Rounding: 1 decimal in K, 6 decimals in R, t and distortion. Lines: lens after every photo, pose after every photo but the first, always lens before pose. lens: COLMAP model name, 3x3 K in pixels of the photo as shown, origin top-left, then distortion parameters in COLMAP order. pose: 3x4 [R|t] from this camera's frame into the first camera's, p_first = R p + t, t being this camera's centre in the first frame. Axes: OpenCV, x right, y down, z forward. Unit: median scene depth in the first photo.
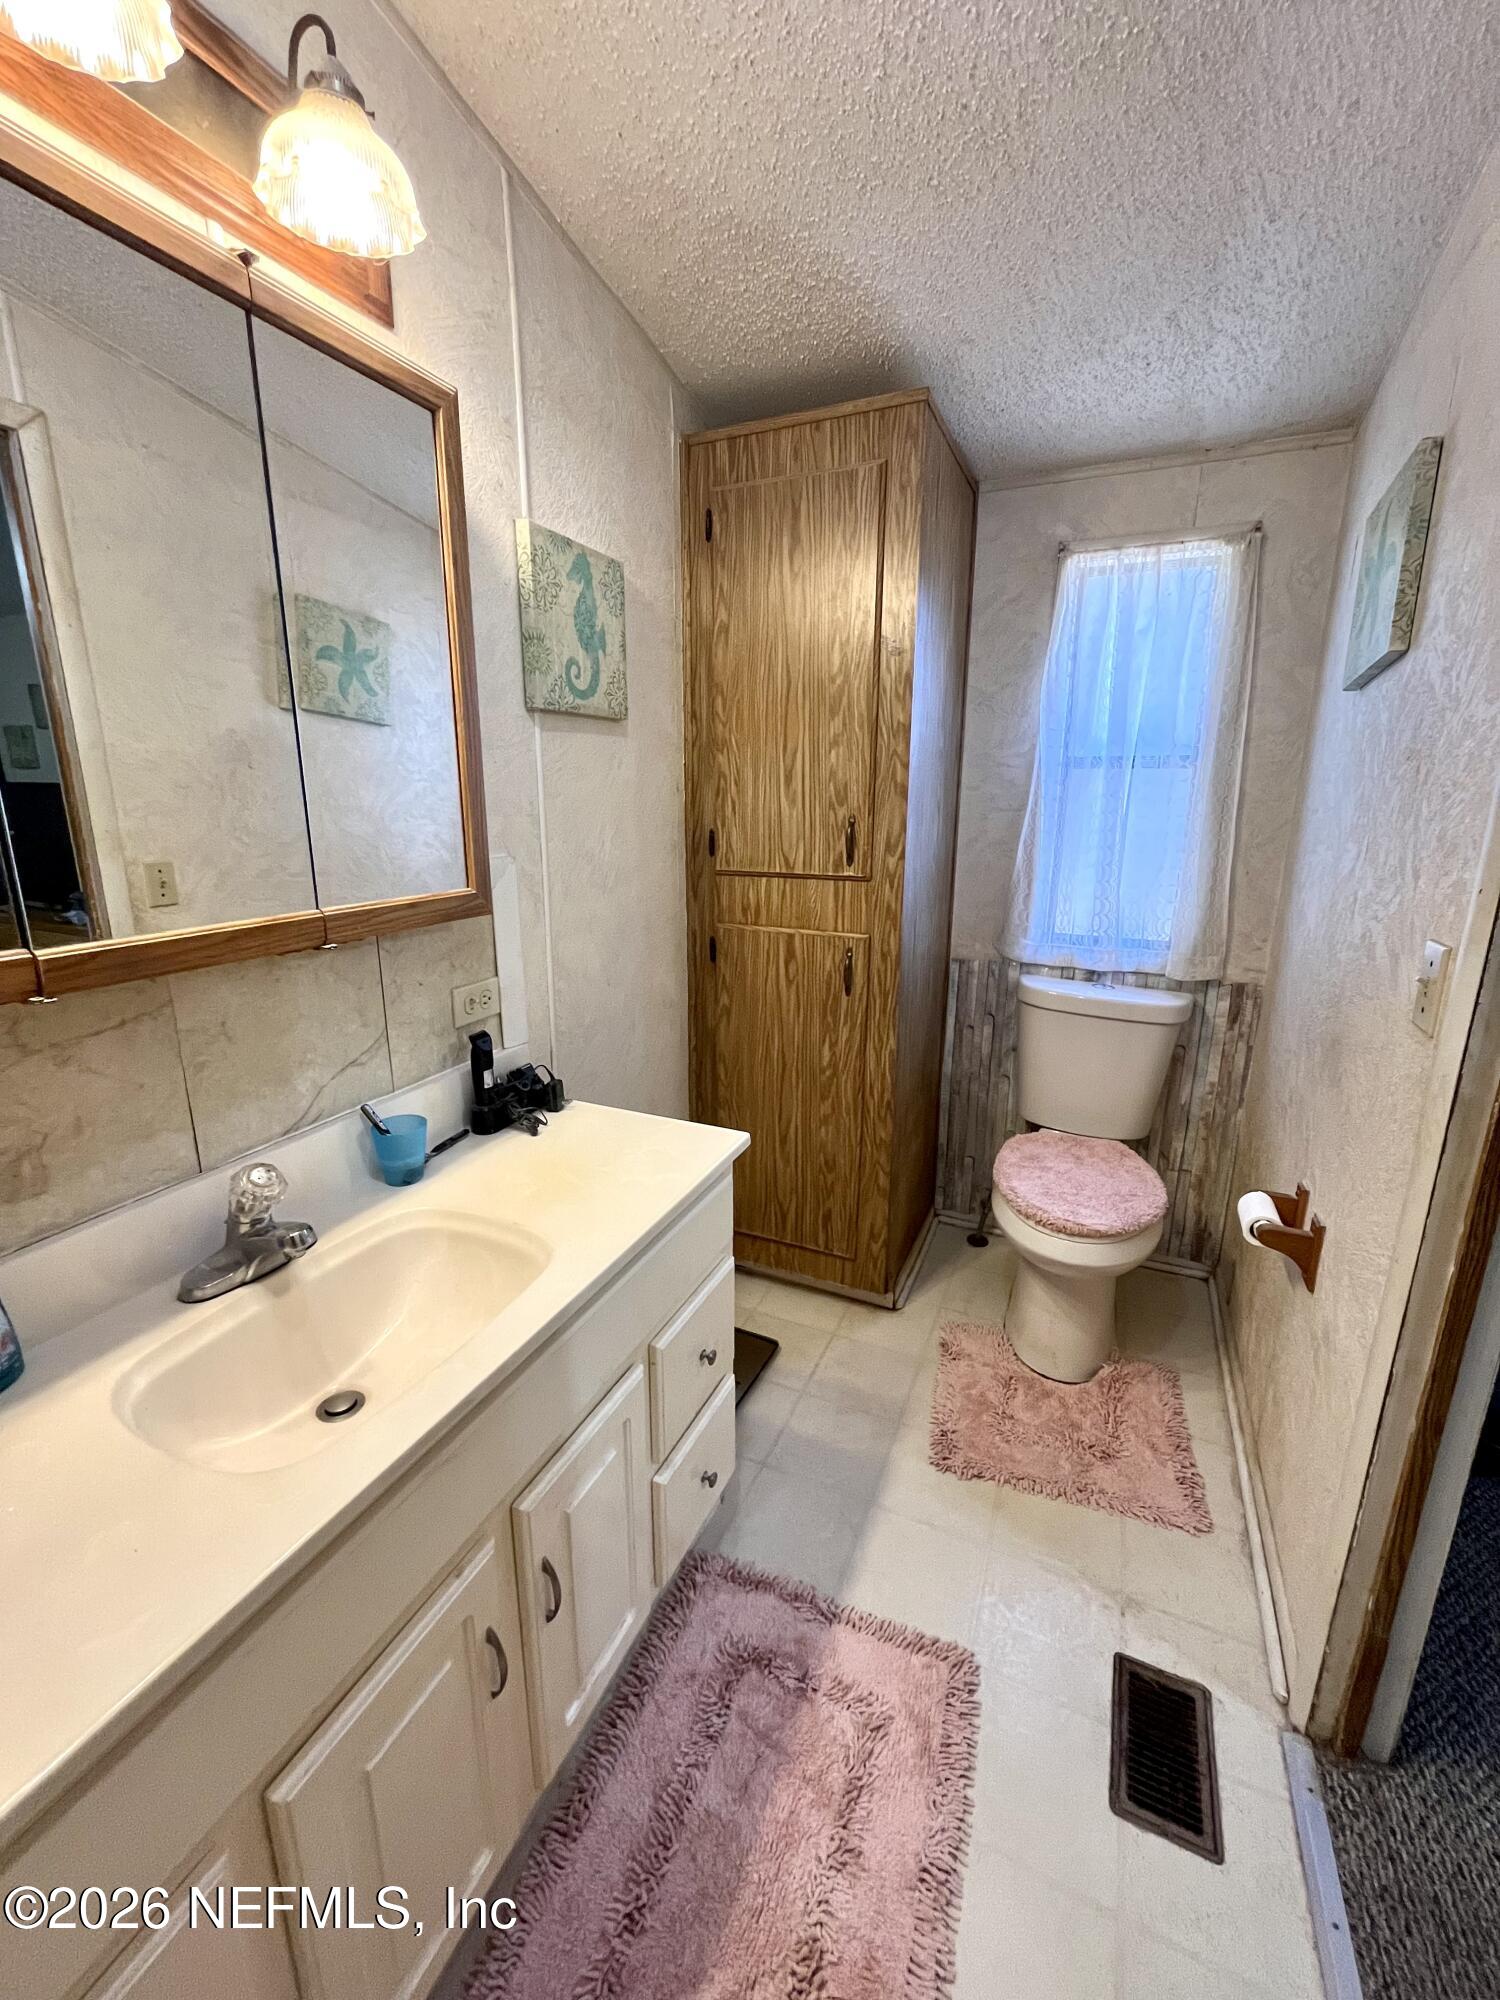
lens RADIAL K [[813.8, 0, 747.5], [0, 813.8, 997.2], [0, 0, 1]] dist [-0.003057, -0.000604]
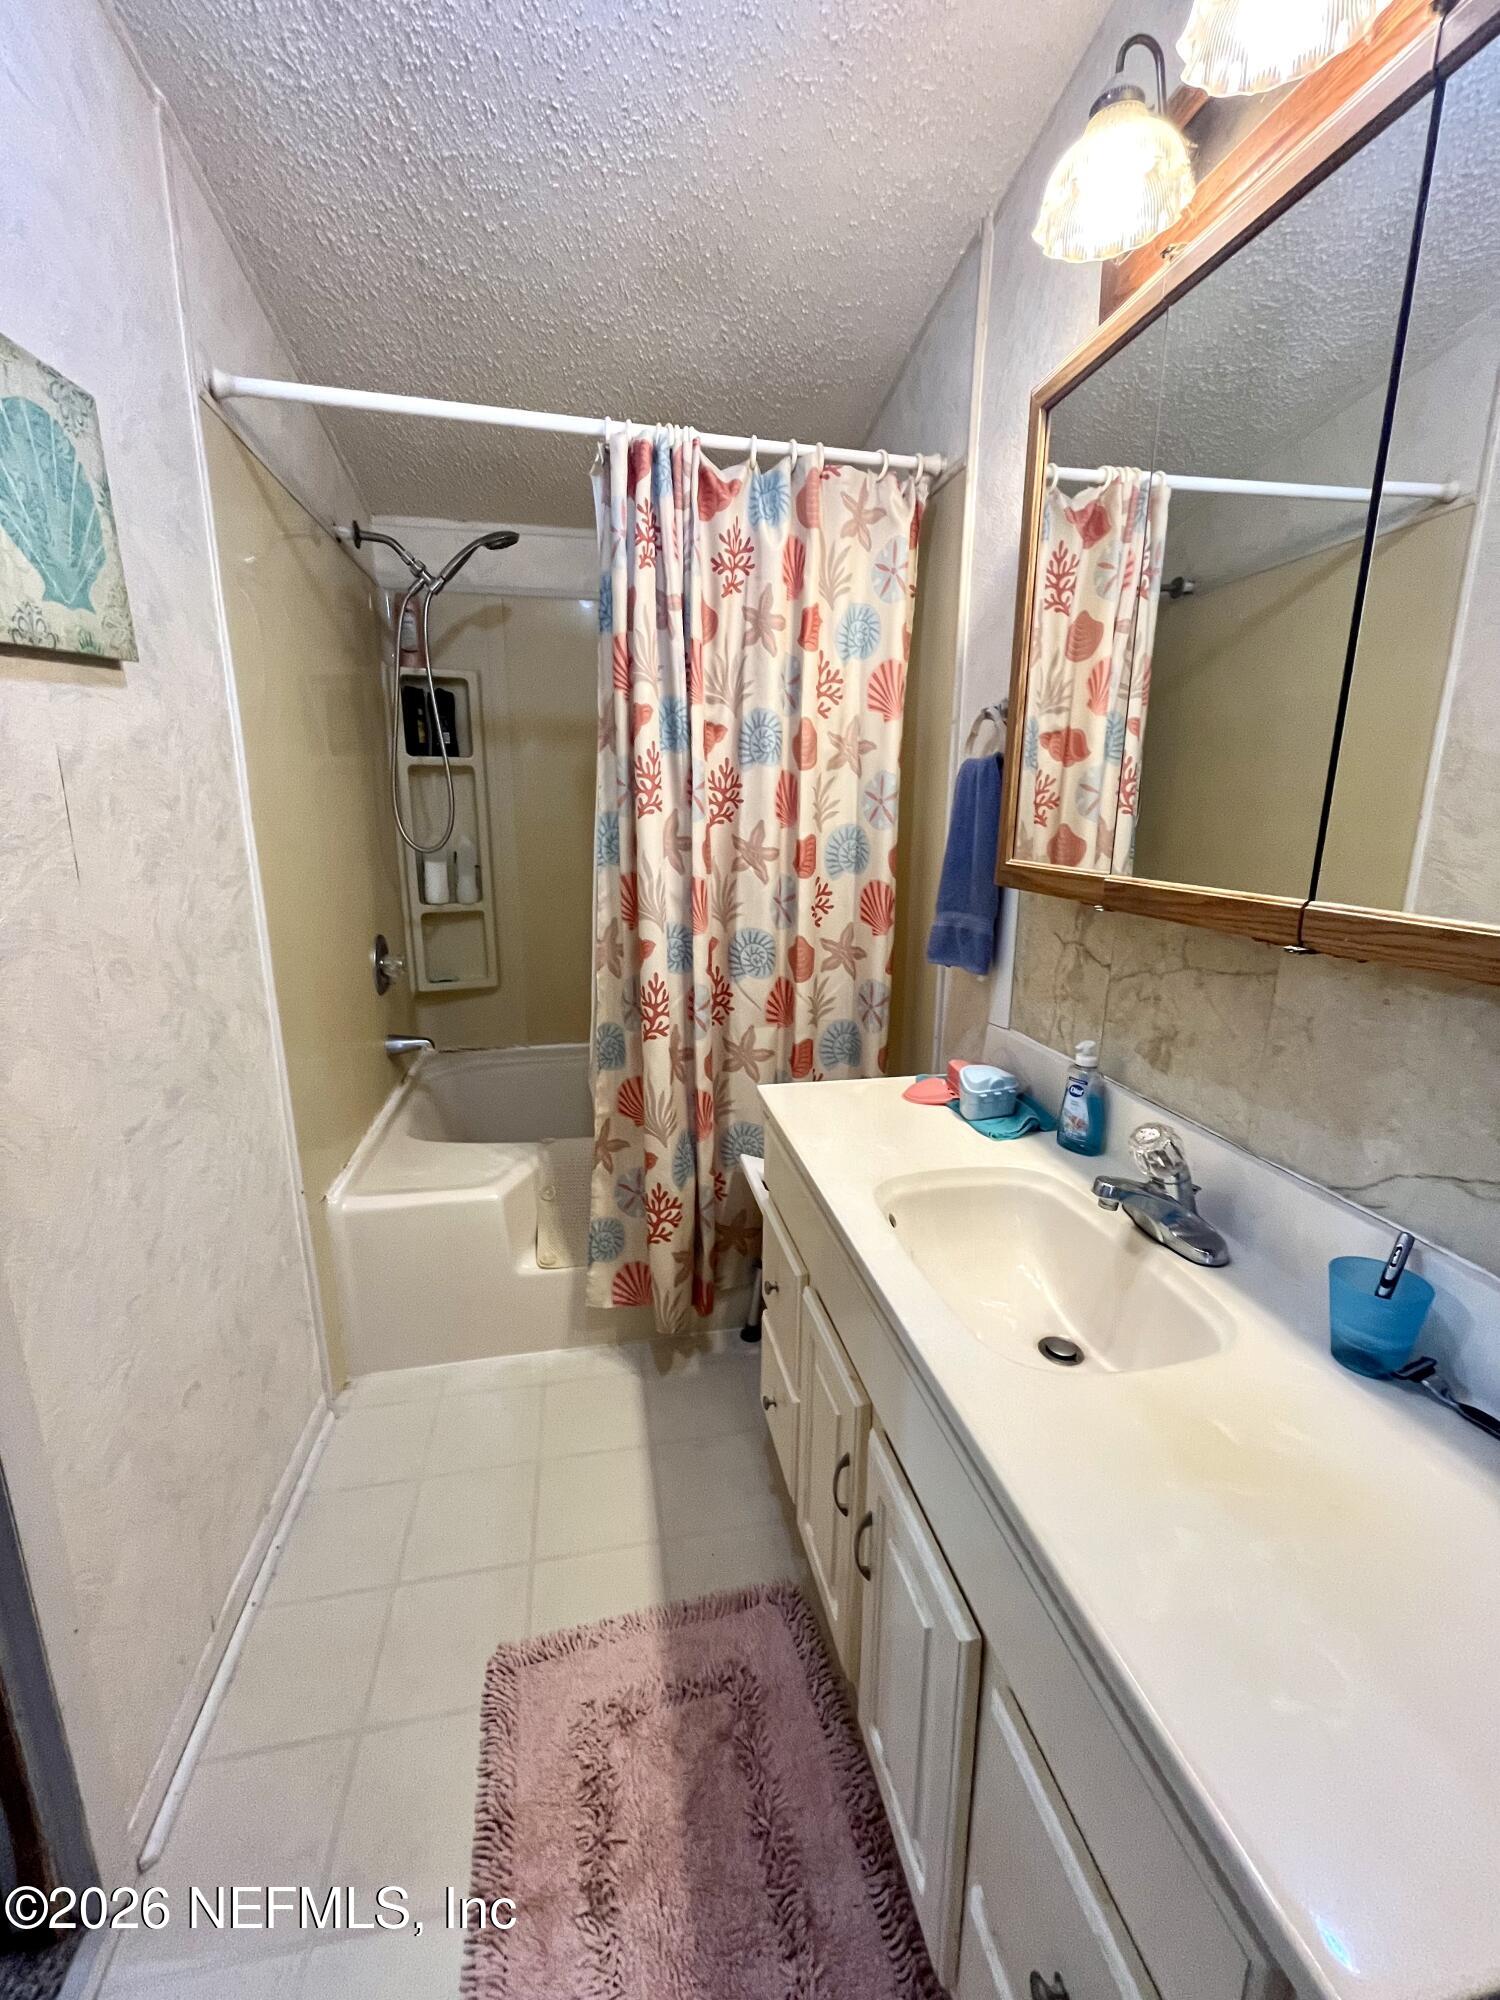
lens RADIAL K [[813.8, 0, 748.5], [0, 813.8, 993.0], [0, 0, 1]] dist [-0.003057, -0.000604]
pose [[-0.810041, 0.125643, -0.572755, 0.350240], [-0.148672, 0.900850, 0.407881, -0.265419], [0.567213, 0.415552, -0.711045, 1.291887]]
